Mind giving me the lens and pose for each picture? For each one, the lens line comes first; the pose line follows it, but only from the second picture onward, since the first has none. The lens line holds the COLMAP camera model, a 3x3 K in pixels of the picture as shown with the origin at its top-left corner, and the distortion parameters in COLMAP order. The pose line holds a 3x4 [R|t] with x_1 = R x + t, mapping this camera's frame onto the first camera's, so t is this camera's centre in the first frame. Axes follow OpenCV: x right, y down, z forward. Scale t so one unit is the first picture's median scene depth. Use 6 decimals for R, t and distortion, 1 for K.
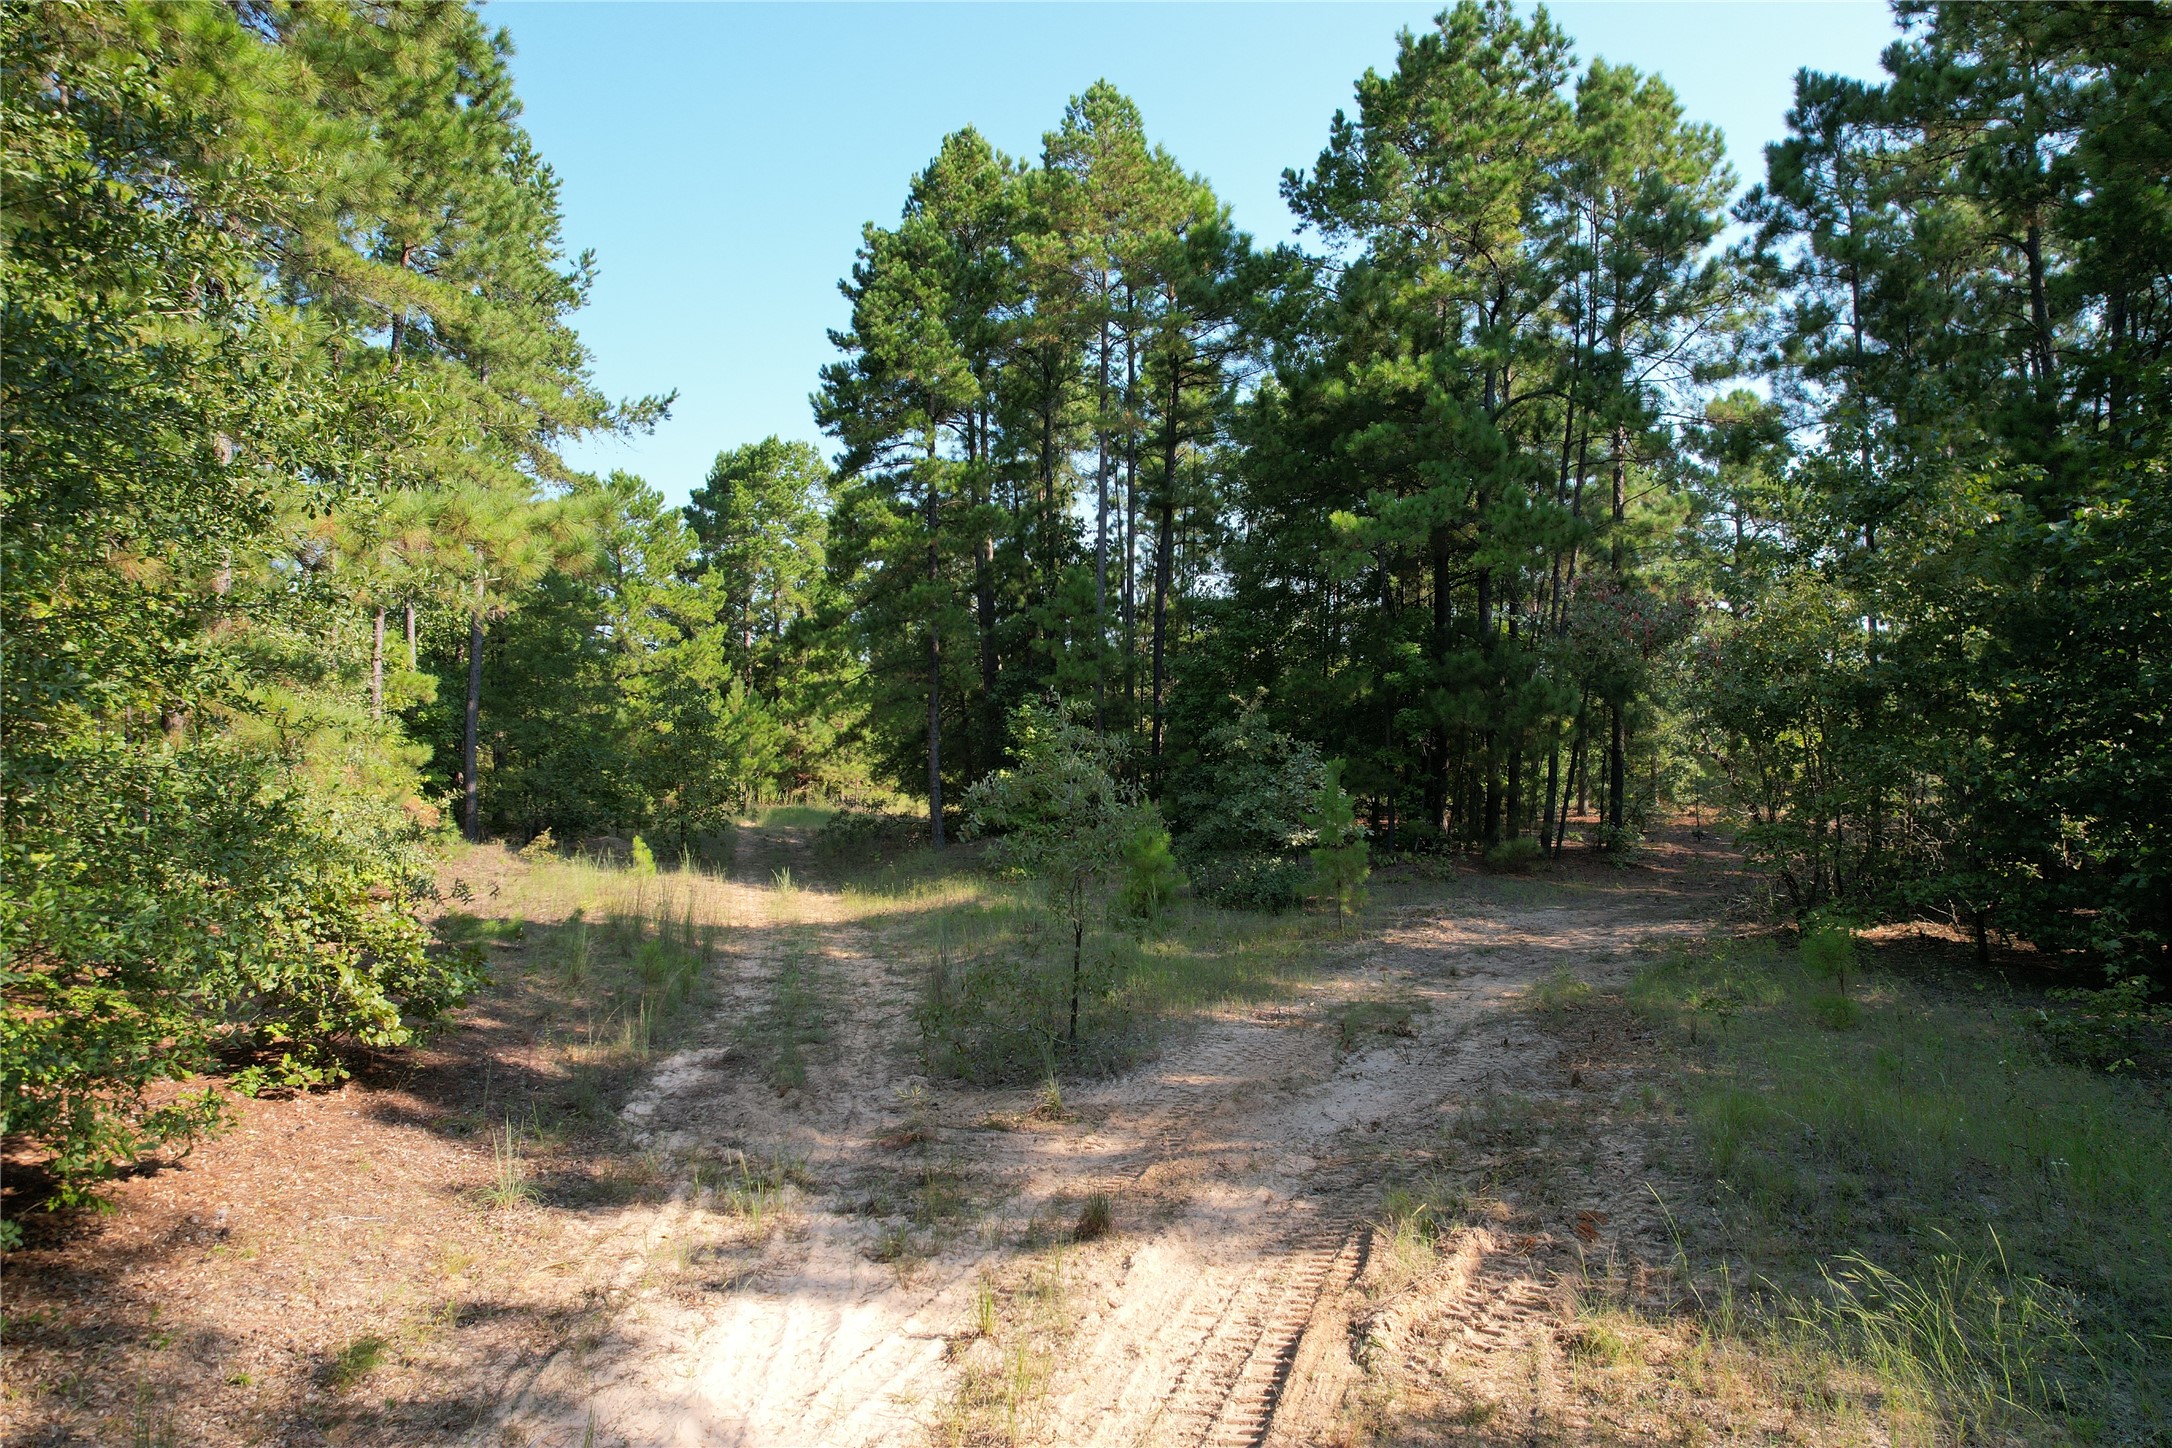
lens RADIAL K [[1410.3, 0, 1063.9], [0, 1410.3, 727.4], [0, 0, 1]] dist [-0.056714, 0.047538]
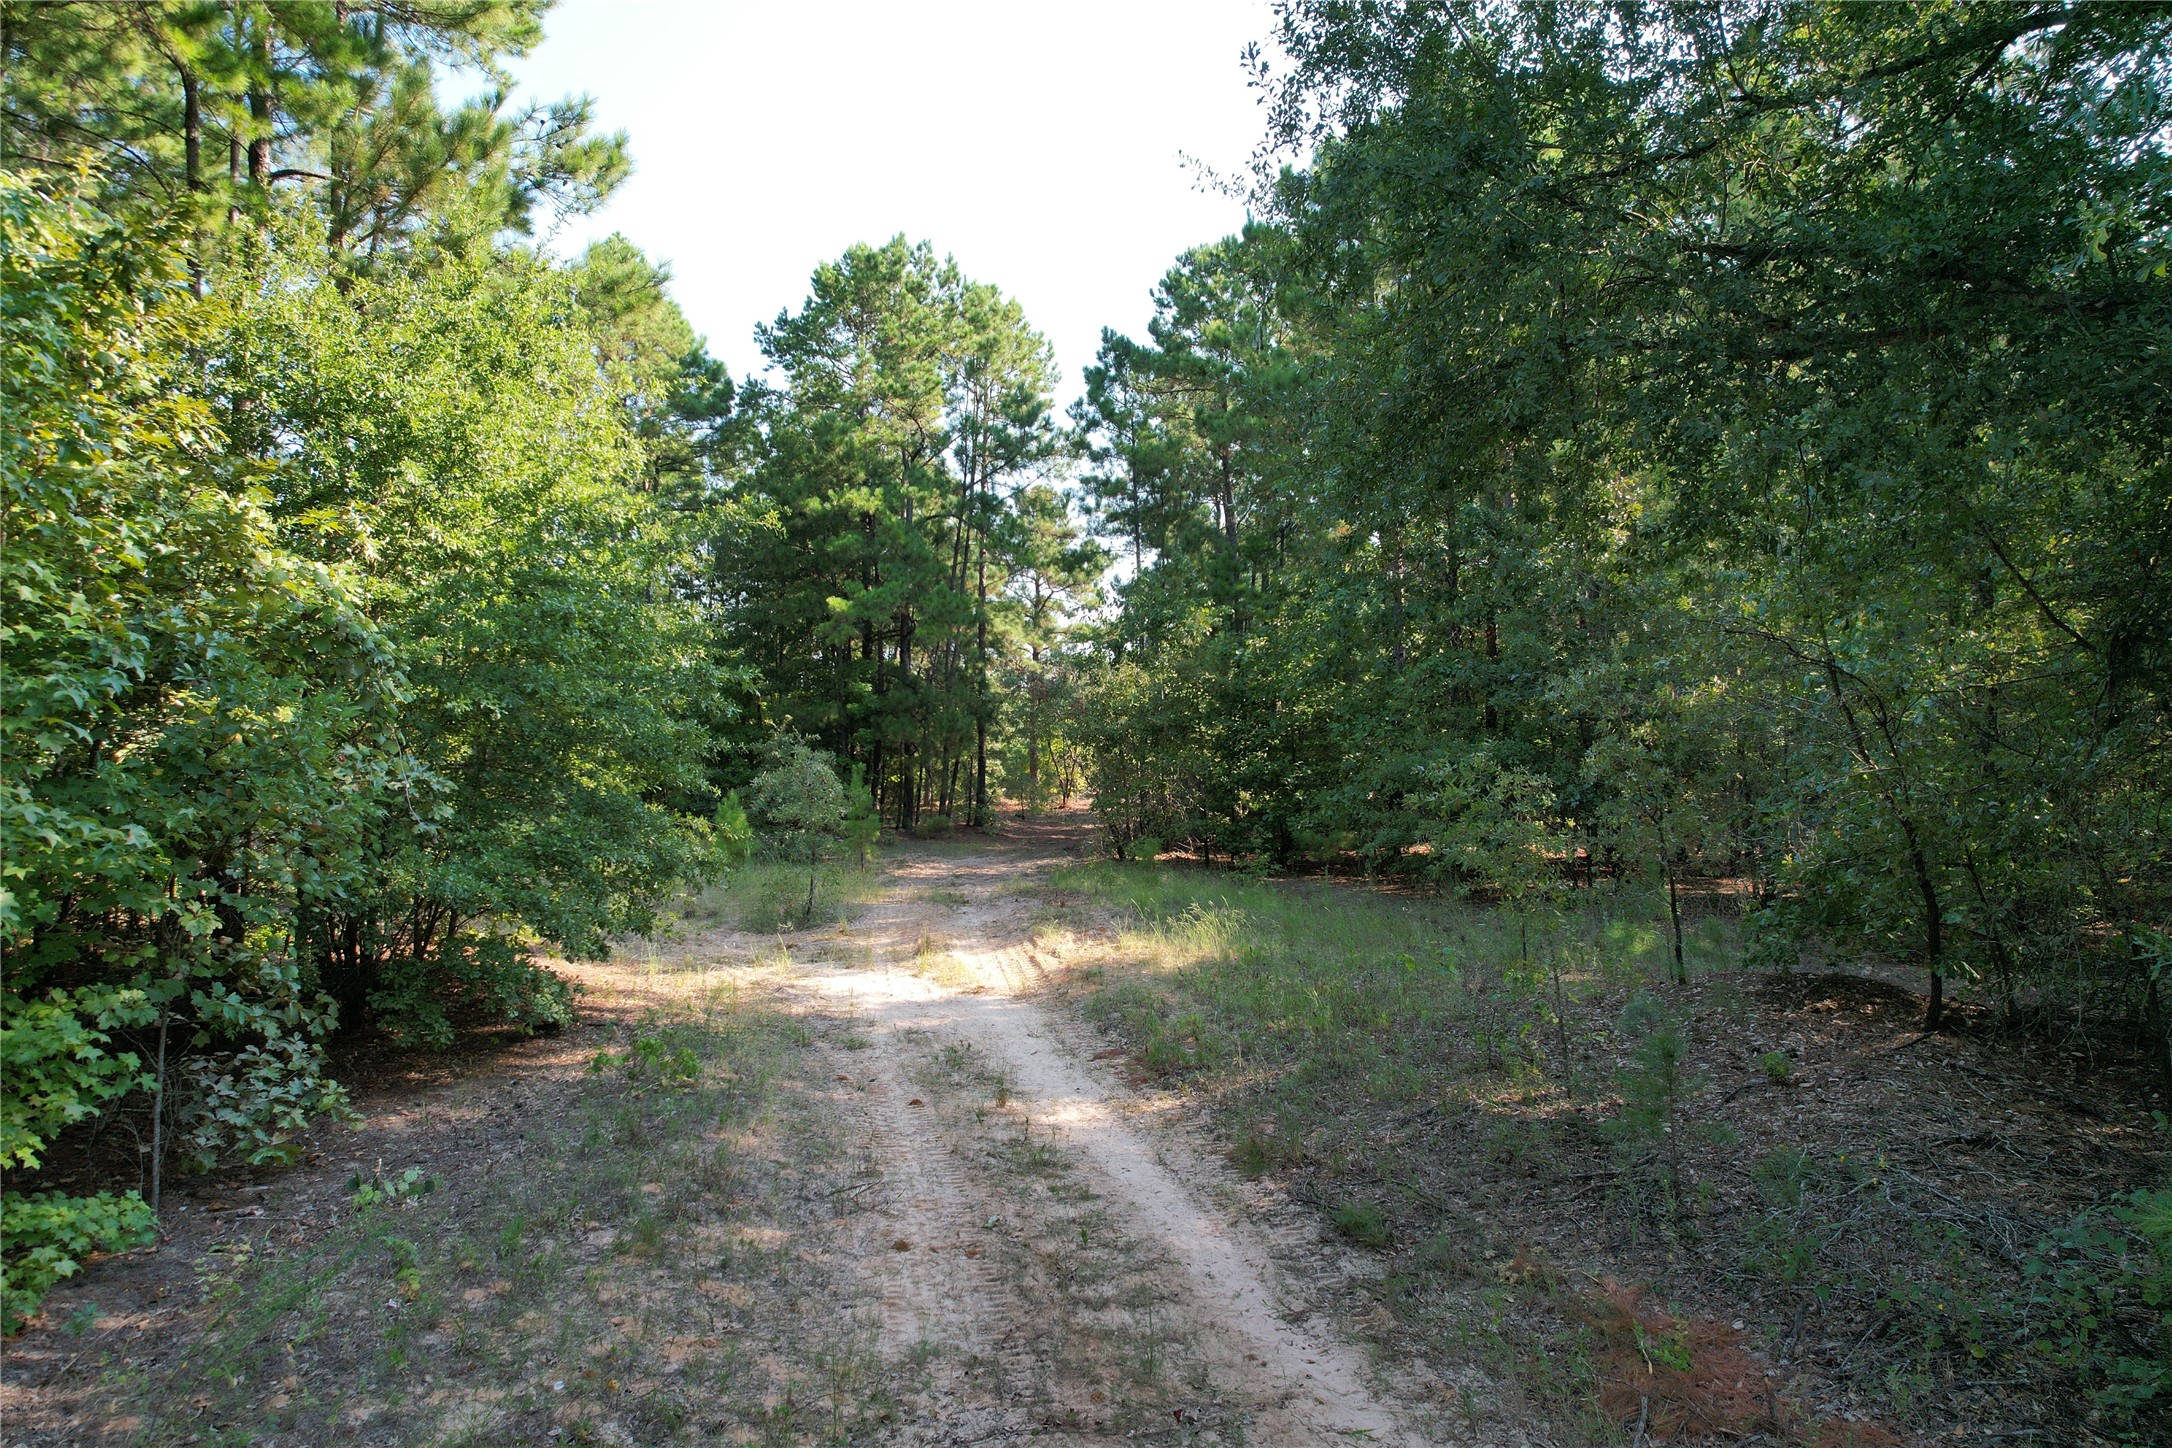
lens RADIAL K [[1410.3, 0, 1088.2], [0, 1410.3, 727.6], [0, 0, 1]] dist [-0.056714, 0.047538]
pose [[0.869115, 0.004564, 0.494589, -0.270016], [-0.002162, 0.999983, -0.005429, -0.008688], [-0.494606, 0.003649, 0.869110, -0.372950]]
